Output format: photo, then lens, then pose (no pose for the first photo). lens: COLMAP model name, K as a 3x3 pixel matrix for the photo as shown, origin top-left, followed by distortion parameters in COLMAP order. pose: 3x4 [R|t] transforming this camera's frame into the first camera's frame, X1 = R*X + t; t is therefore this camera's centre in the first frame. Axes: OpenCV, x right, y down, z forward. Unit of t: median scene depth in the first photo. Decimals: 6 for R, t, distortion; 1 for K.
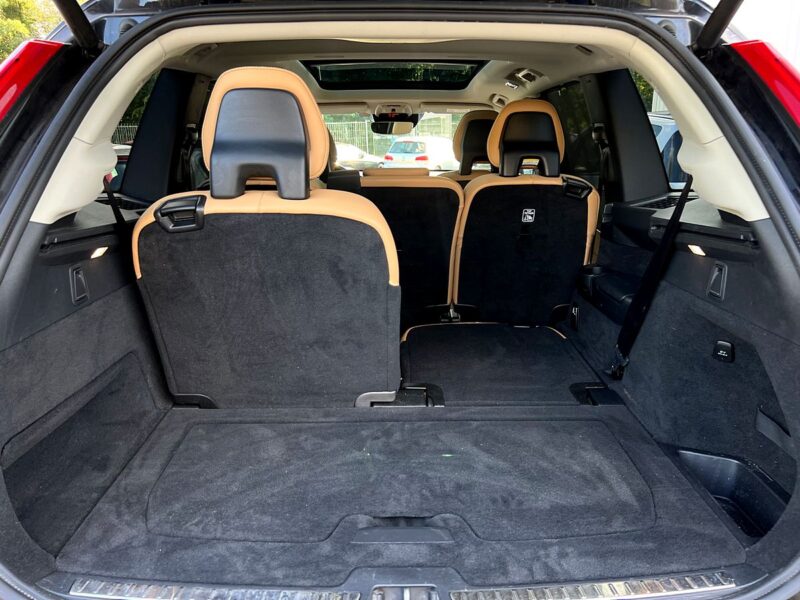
lens RADIAL K [[587.7, 0, 397.0], [0, 587.7, 297.4], [0, 0, 1]] dist [0.056246, -0.075642]
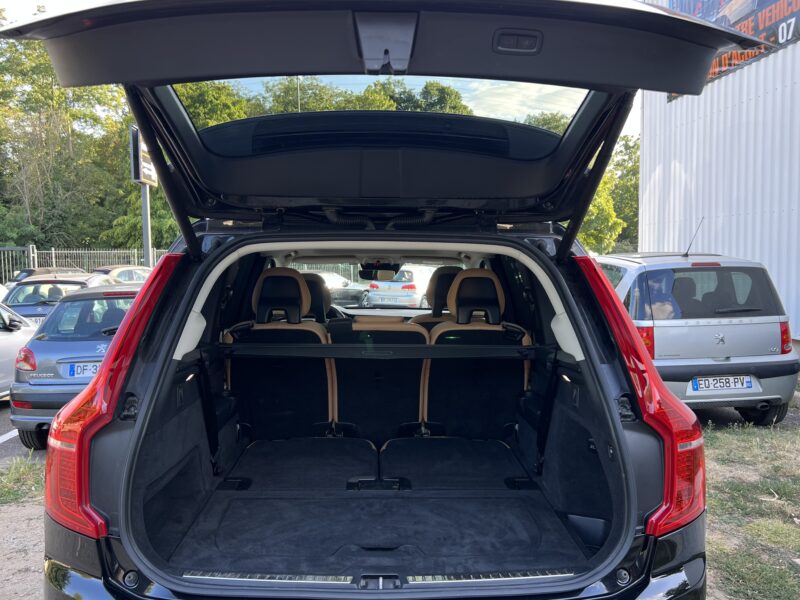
lens RADIAL K [[673.8, 0, 400.0], [0, 673.8, 300.0], [0, 0, 1]] dist [0.010976, 0.000275]
pose [[0.999651, 0.009314, 0.024728, 0.011221], [-0.004150, 0.979539, -0.201212, 0.072405], [-0.026096, 0.201039, 0.979236, -0.721749]]
